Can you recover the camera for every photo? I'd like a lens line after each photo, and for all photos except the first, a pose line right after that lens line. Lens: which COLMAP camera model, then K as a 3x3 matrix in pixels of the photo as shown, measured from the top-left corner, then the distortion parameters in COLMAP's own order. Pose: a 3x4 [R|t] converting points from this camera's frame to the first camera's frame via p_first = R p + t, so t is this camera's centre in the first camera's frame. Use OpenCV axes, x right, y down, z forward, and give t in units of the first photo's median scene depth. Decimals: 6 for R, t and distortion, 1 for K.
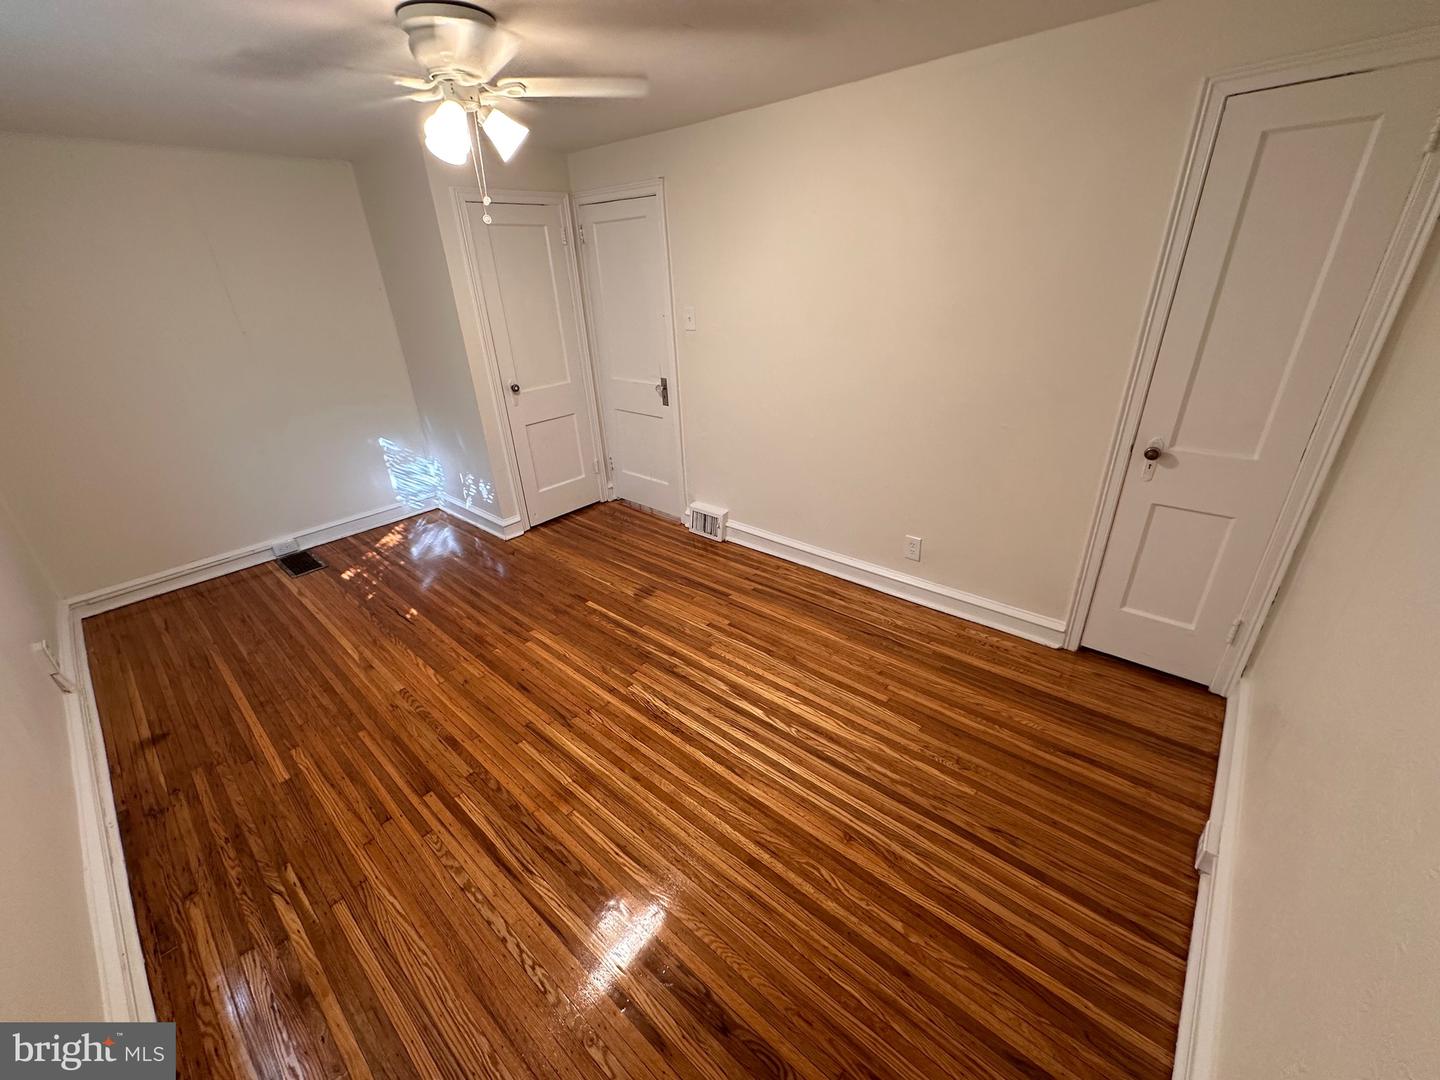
lens RADIAL K [[574.7, 0, 719.4], [0, 574.7, 538.8], [0, 0, 1]] dist [-0.004173, 0.000442]
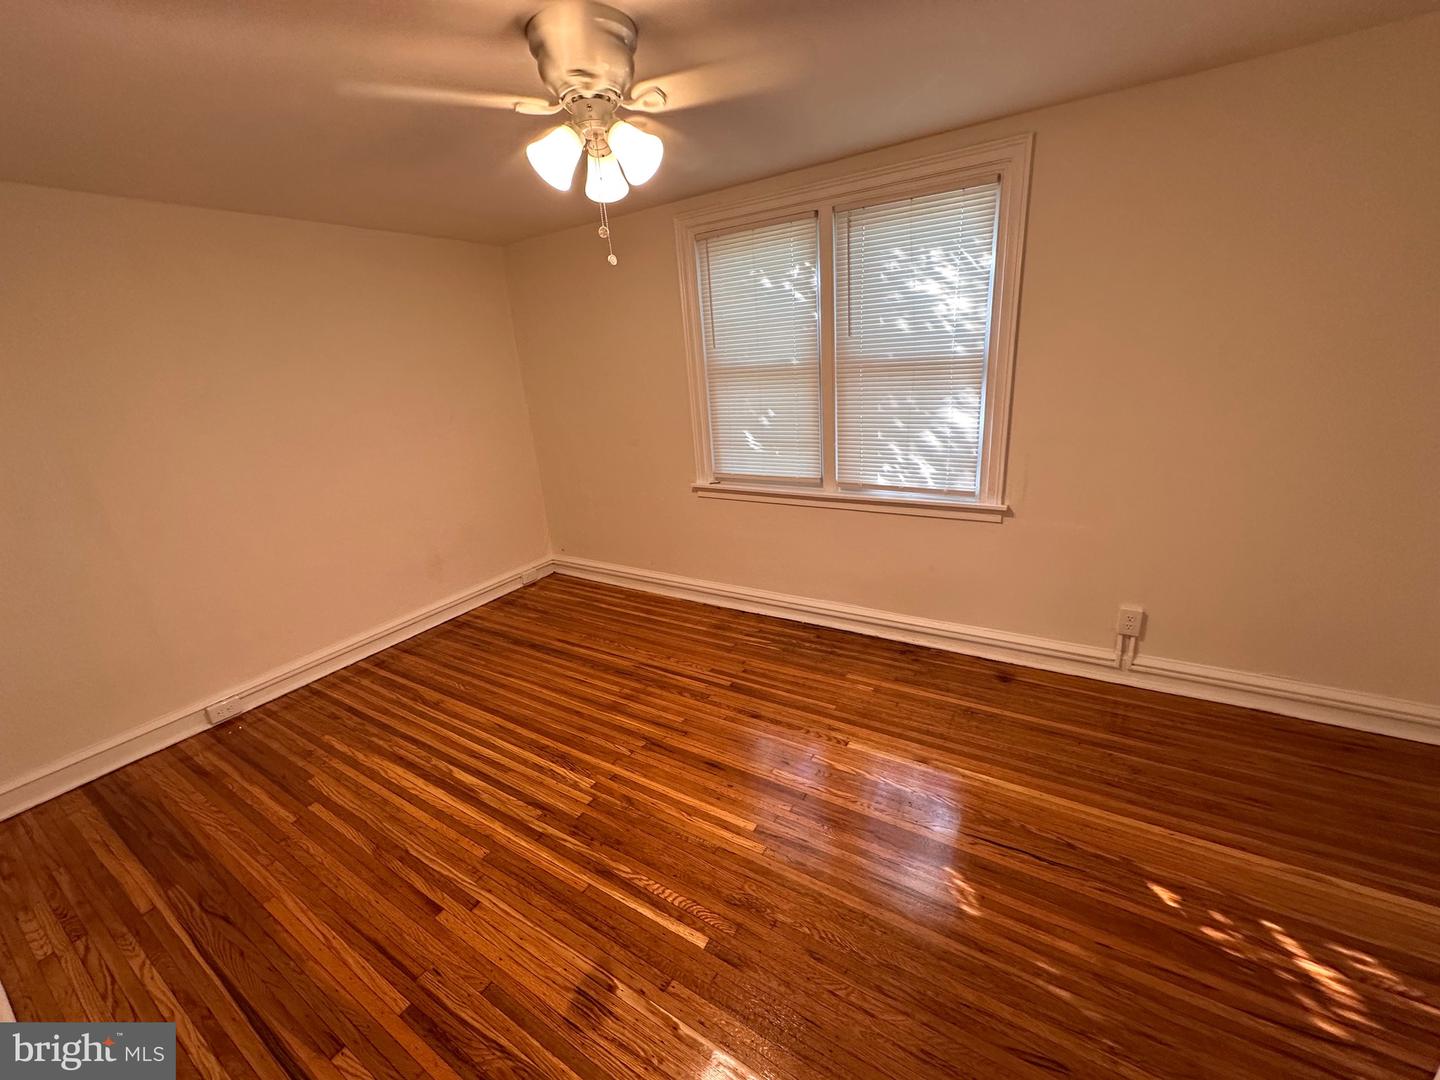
lens RADIAL K [[574.7, 0, 719.4], [0, 574.7, 538.8], [0, 0, 1]] dist [-0.004173, 0.000442]
pose [[-0.980200, 0.156988, -0.120674, -0.329577], [0.032039, 0.727152, 0.685729, -0.684307], [0.195400, 0.668285, -0.717784, 1.566702]]
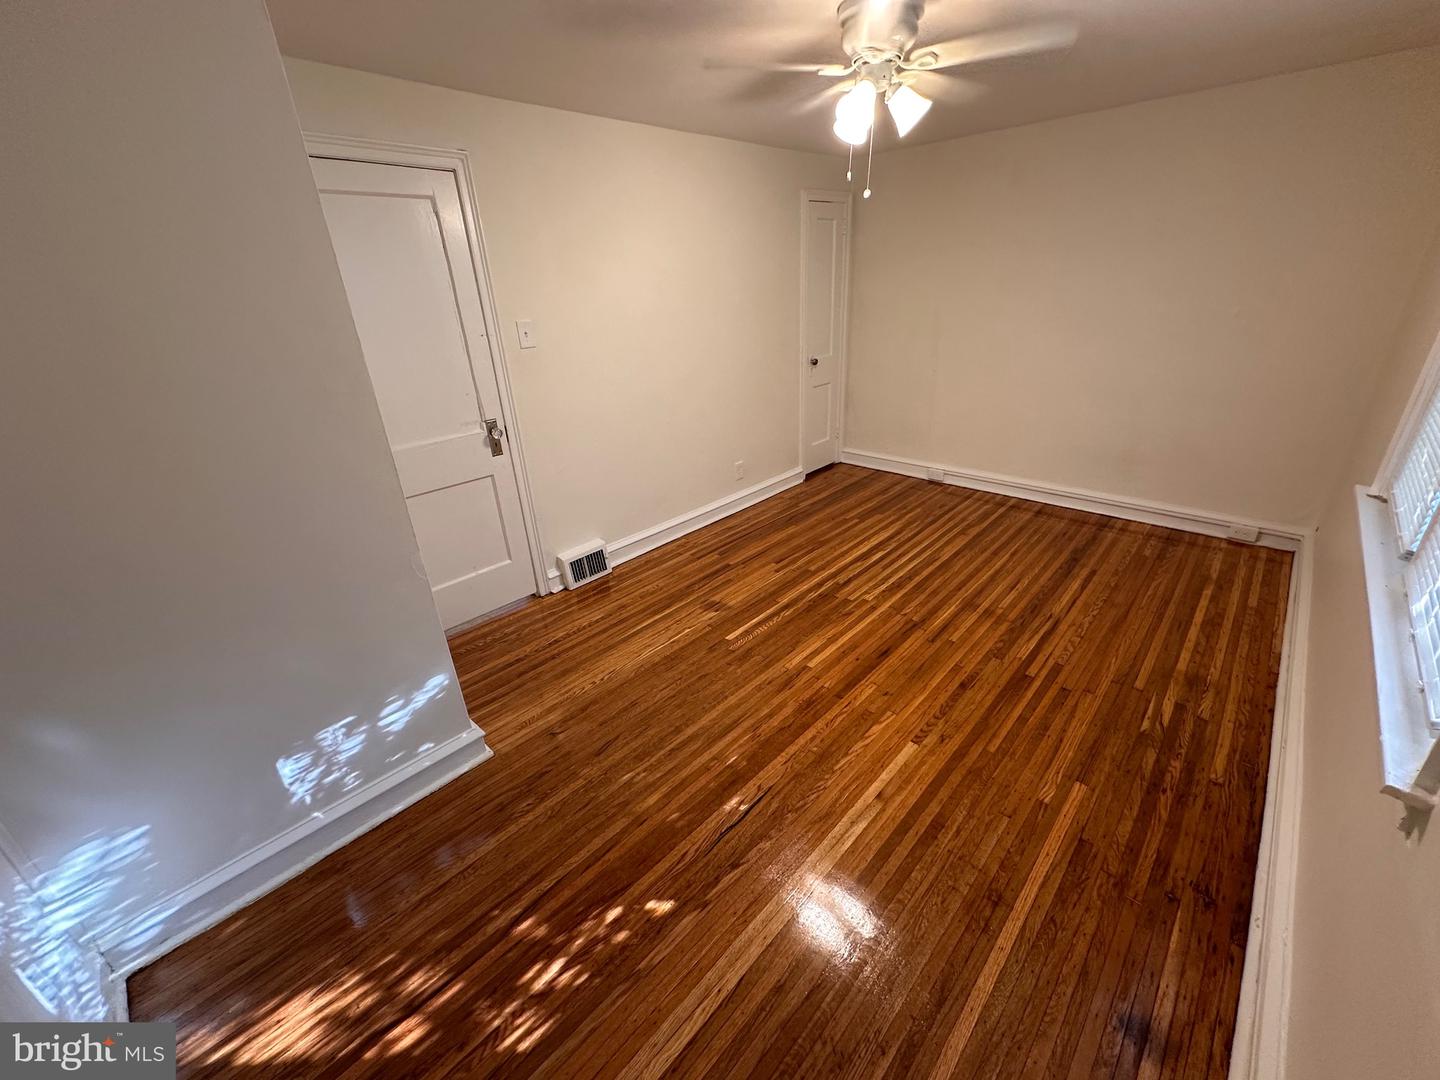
lens RADIAL K [[574.7, 0, 719.4], [0, 574.7, 538.8], [0, 0, 1]] dist [-0.004173, 0.000442]
pose [[0.042751, -0.372926, 0.926876, -1.358376], [0.466767, 0.827707, 0.311497, -0.403080], [-0.883347, 0.419318, 0.209454, 1.066180]]
